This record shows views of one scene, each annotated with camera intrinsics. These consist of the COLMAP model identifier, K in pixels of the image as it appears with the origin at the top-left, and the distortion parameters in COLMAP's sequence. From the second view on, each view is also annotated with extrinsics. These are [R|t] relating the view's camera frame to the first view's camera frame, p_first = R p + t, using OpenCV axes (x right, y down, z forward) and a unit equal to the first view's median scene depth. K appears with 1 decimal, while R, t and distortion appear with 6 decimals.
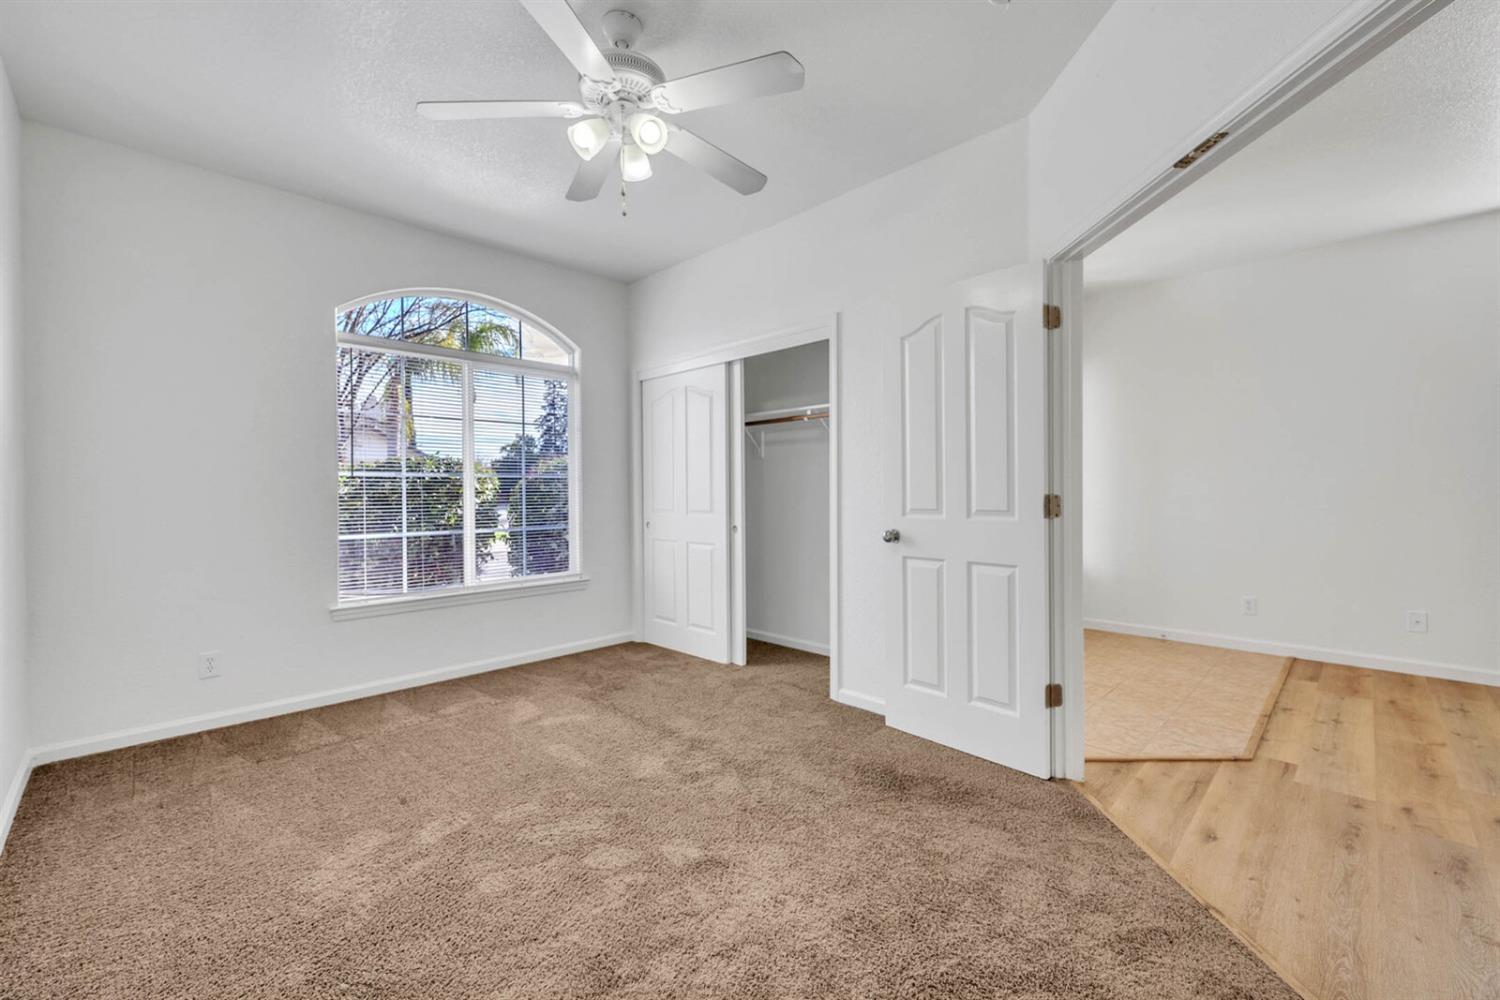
lens RADIAL K [[622.6, 0, 751.3], [0, 622.6, 491.5], [0, 0, 1]] dist [0.021609, -0.000053]
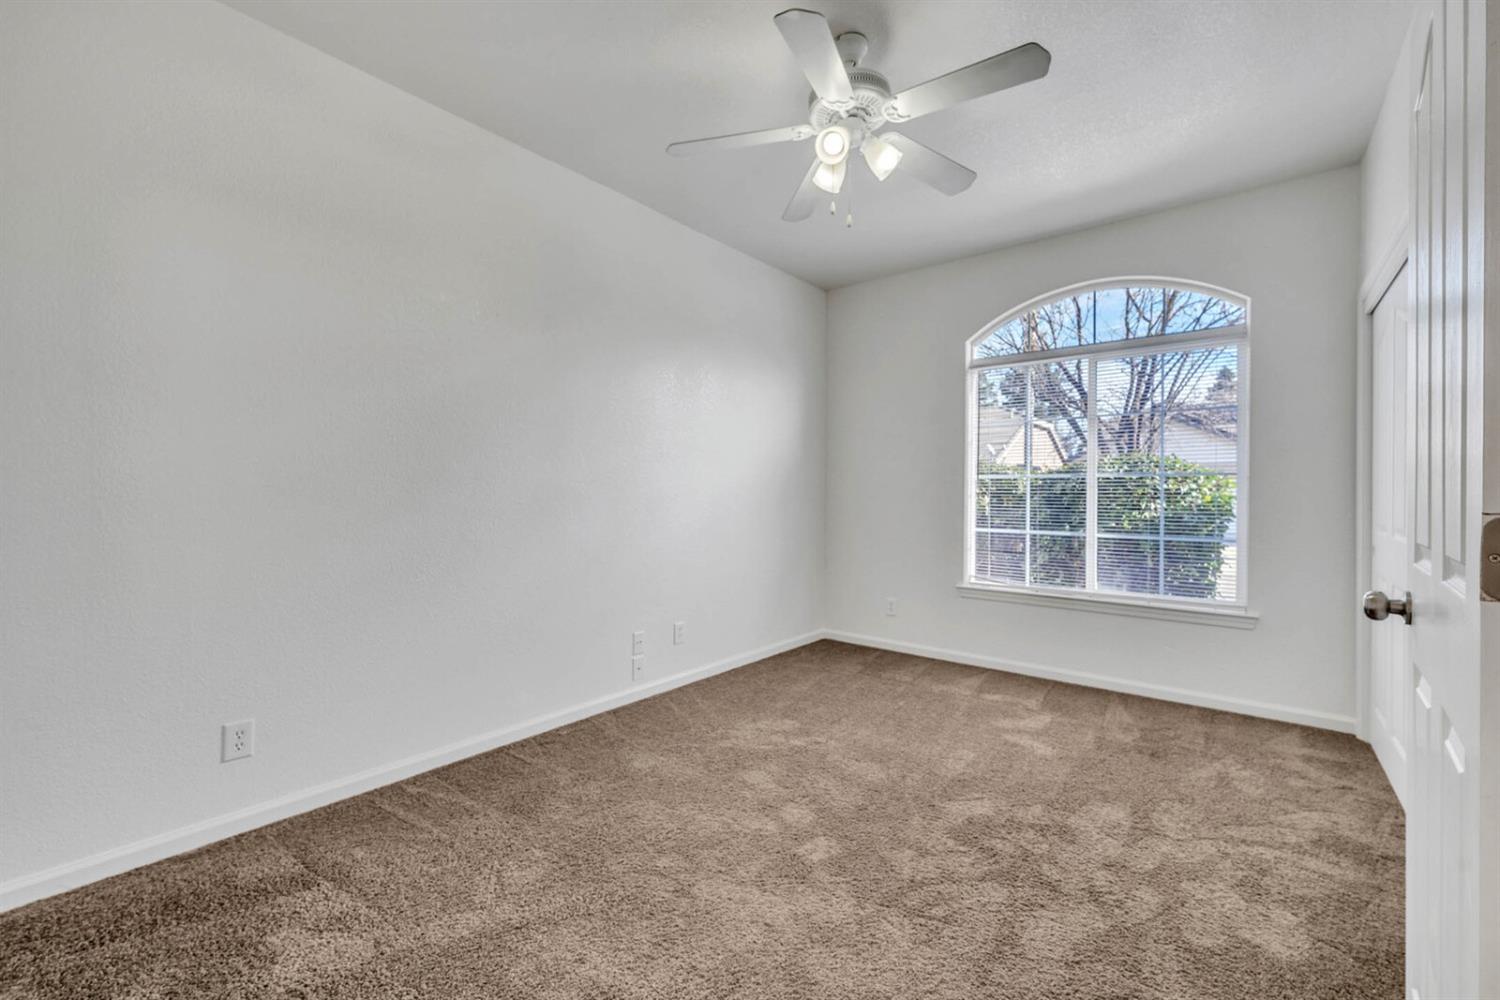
lens RADIAL K [[622.6, 0, 751.3], [0, 622.6, 491.5], [0, 0, 1]] dist [0.021609, -0.000053]
pose [[0.112067, 0.006351, -0.993680, 0.476216], [-0.003032, 0.999977, 0.006049, -0.006544], [0.993696, 0.002335, 0.112083, 0.419202]]
